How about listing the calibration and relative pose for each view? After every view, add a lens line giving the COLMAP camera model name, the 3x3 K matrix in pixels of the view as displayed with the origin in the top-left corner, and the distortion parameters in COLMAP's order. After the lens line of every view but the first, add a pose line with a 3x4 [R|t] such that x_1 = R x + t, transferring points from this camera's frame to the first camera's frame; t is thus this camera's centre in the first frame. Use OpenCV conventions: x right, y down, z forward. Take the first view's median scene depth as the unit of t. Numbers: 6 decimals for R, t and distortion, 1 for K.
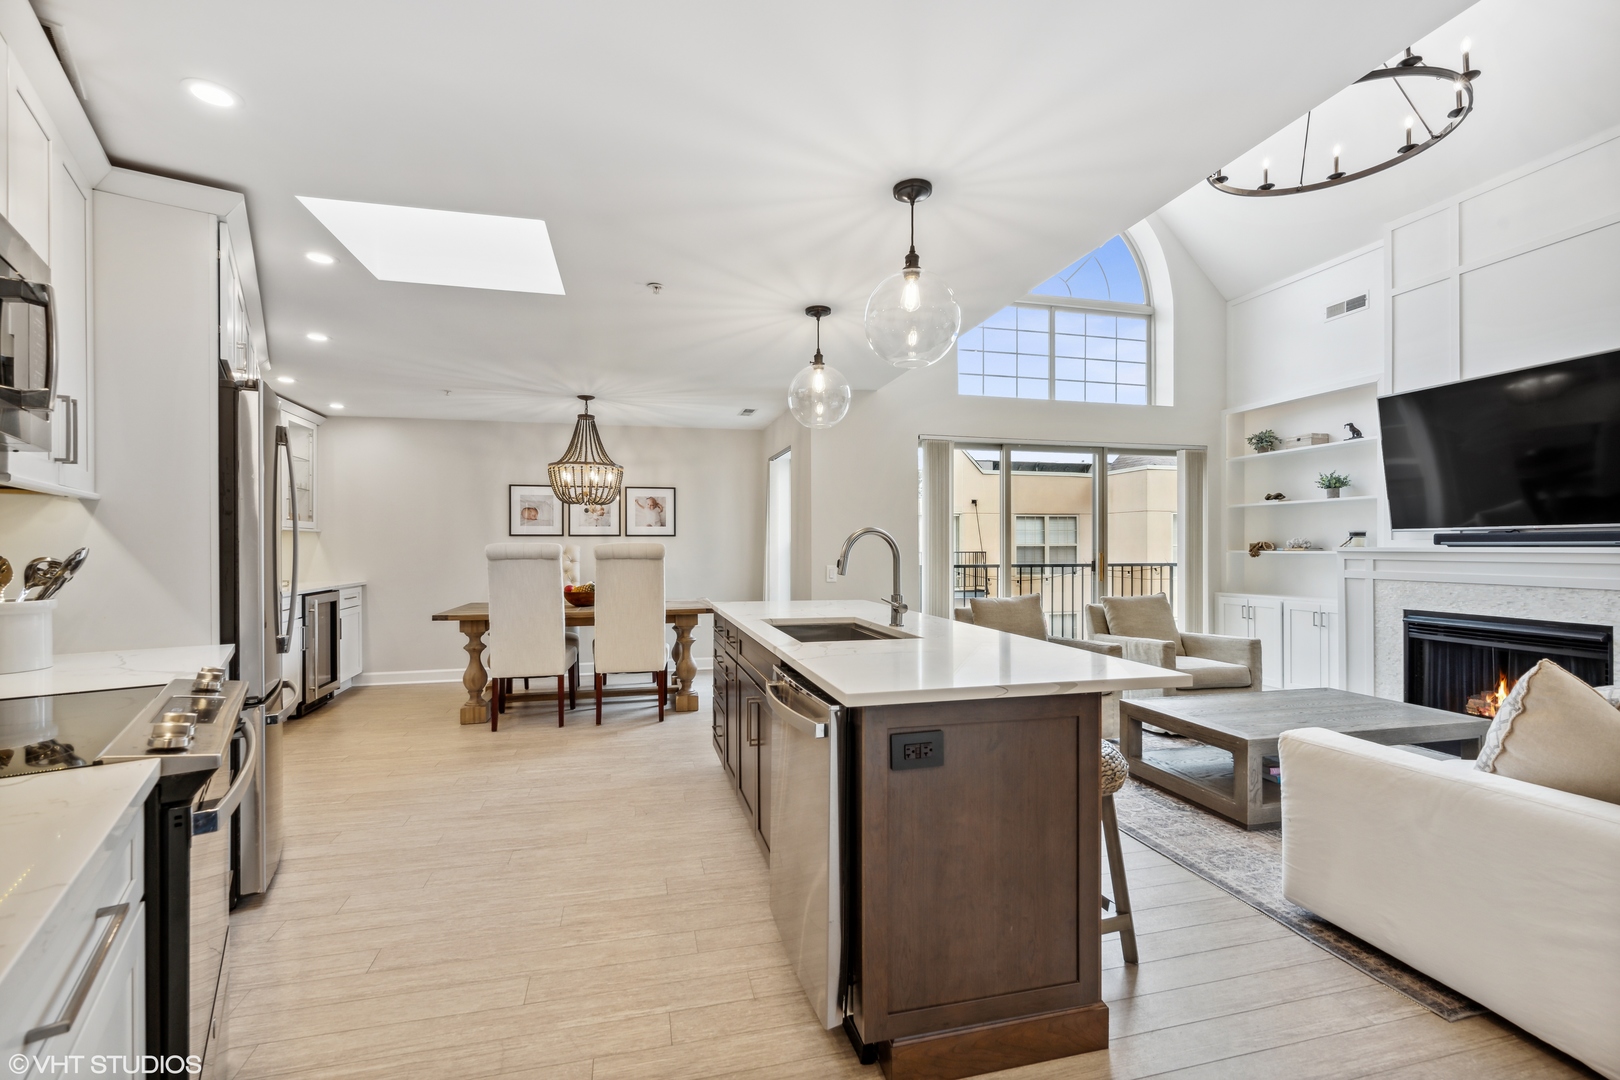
lens RADIAL K [[708.3, 0, 812.5], [0, 708.3, 544.0], [0, 0, 1]] dist [0.001548, 0.000195]
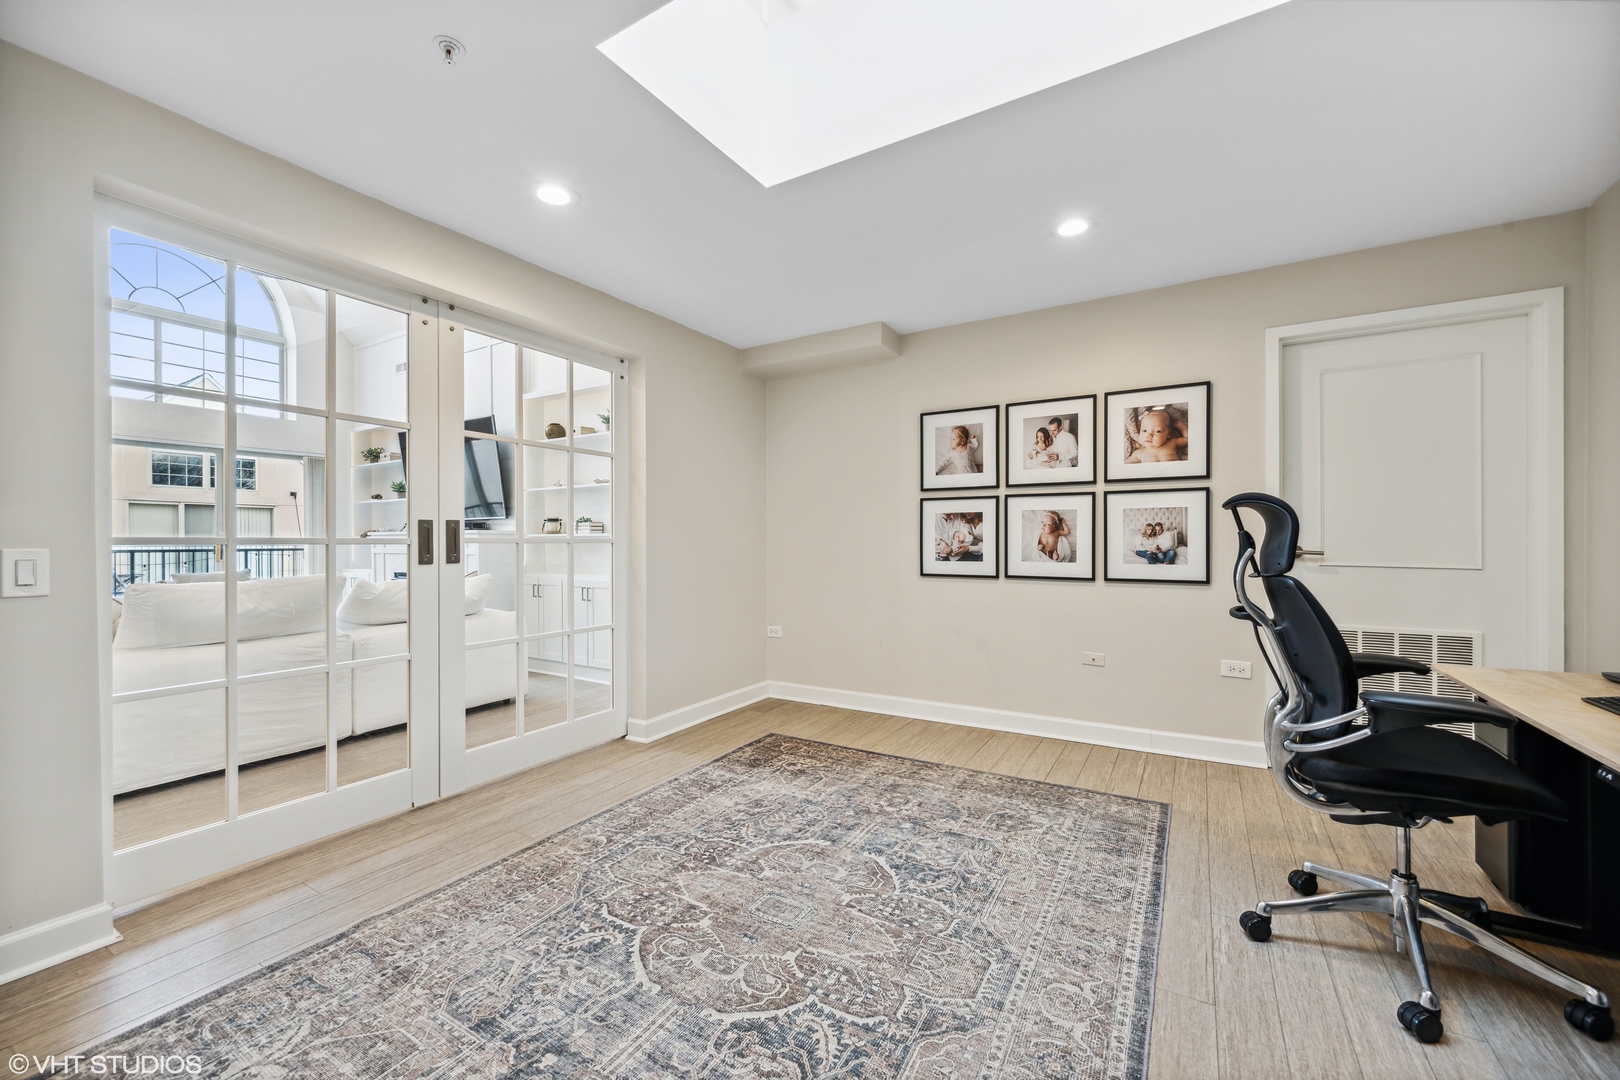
lens RADIAL K [[639.7, 0, 810.0], [0, 639.7, 540.0], [0, 0, 1]] dist [0.000564, 0.000039]
pose [[0.709863, 0.000124, 0.704340, 0.394463], [0.000675, 0.999999, -0.000856, 0.019268], [-0.704339, 0.001083, 0.709863, -0.483182]]
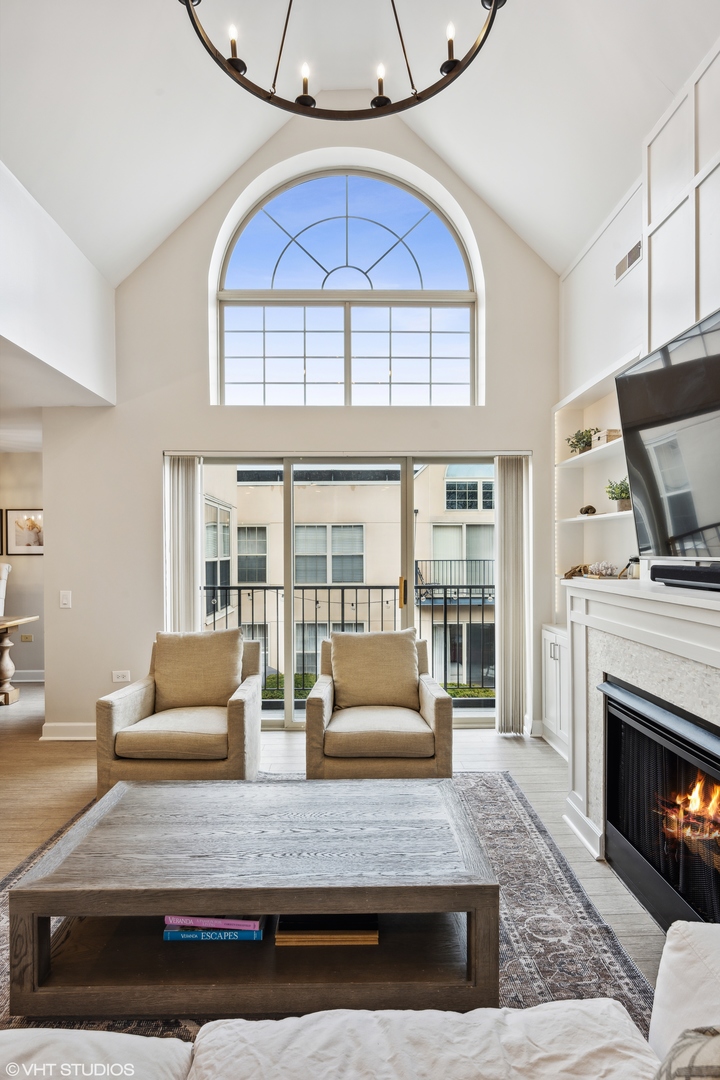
lens RADIAL K [[600.9, 0, 358.3], [0, 600.9, 552.5], [0, 0, 1]] dist [-0.003120, 0.000373]
pose [[0.974305, -0.001399, -0.225229, 0.577087], [0.003426, 0.999957, 0.008610, -0.026258], [0.225207, -0.009160, 0.974268, 0.284164]]
